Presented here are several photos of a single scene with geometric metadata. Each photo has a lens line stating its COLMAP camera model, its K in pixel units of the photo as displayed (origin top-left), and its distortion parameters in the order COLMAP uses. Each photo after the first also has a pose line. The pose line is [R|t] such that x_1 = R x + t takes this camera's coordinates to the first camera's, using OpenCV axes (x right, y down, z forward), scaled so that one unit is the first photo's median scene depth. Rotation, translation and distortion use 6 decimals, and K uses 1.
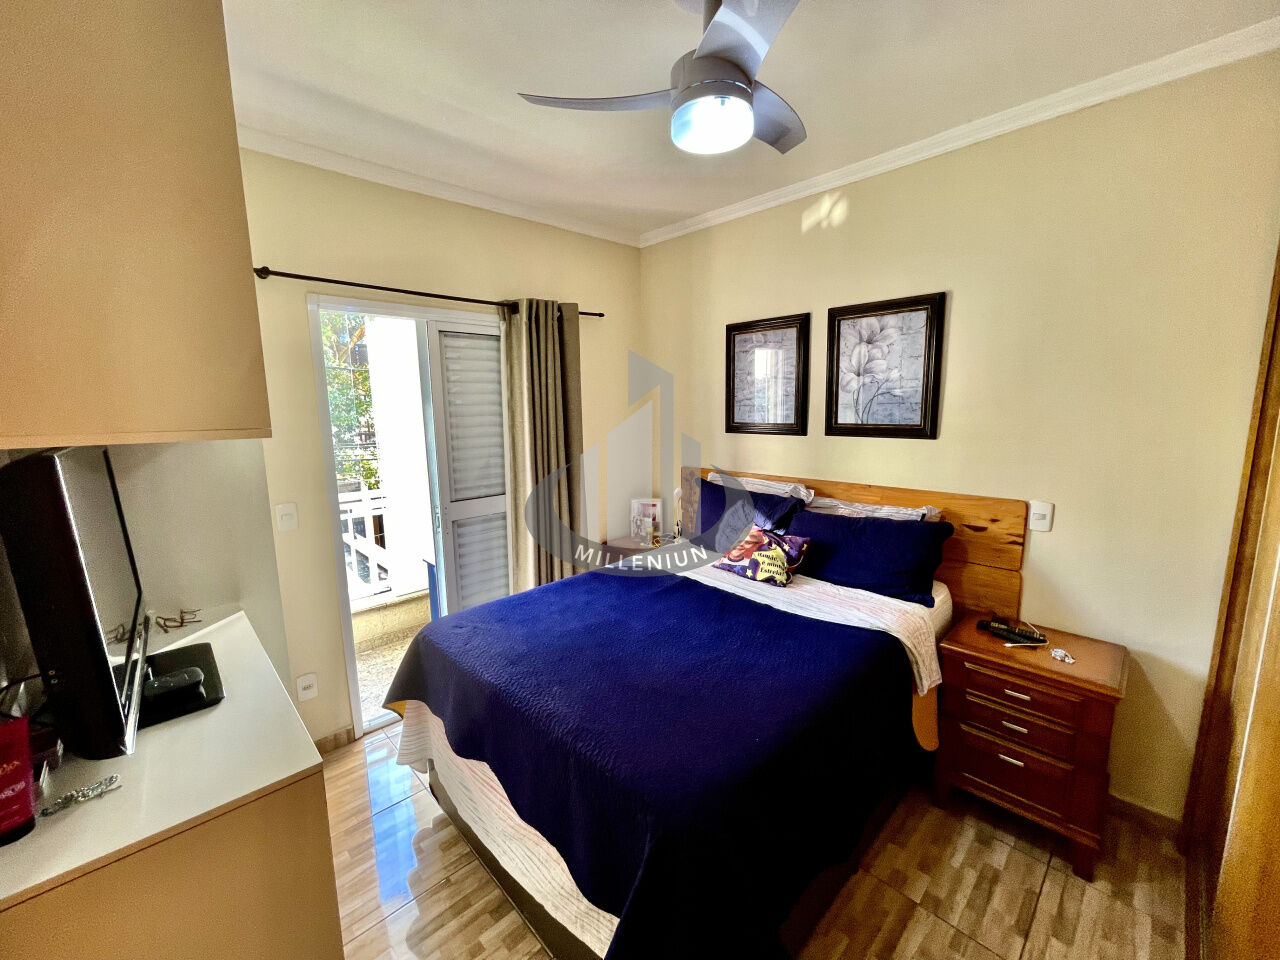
lens RADIAL K [[515.3, 0, 639.9], [0, 515.3, 479.8], [0, 0, 1]] dist [-0.003195, 0.000426]
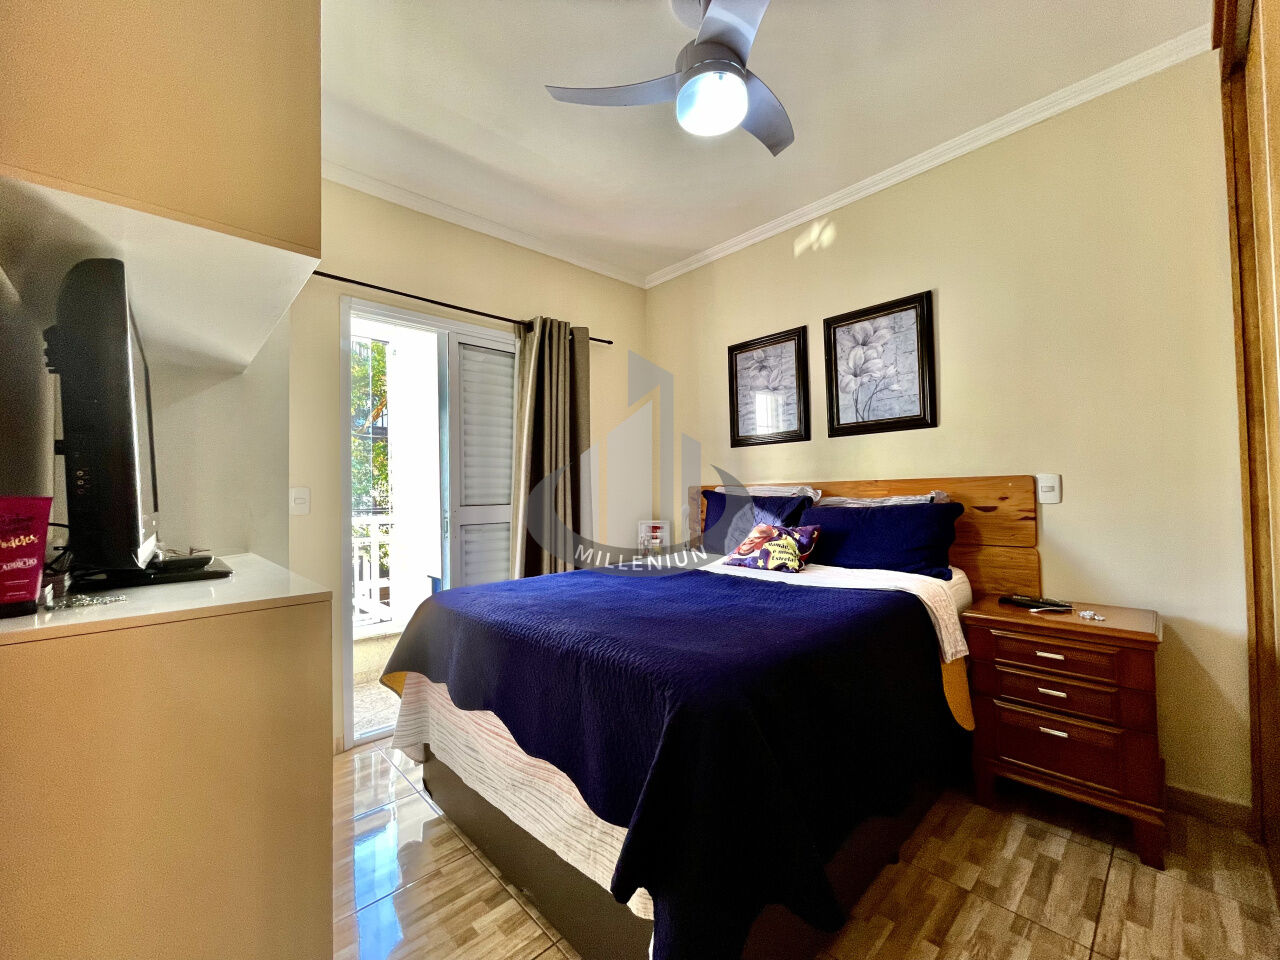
lens RADIAL K [[515.3, 0, 640.2], [0, 515.3, 482.0], [0, 0, 1]] dist [-0.003195, 0.000426]
pose [[0.999966, -0.005675, -0.006055, -0.012008], [0.004541, 0.984876, -0.173199, 0.222947], [0.006947, 0.173166, 0.984868, 0.003808]]
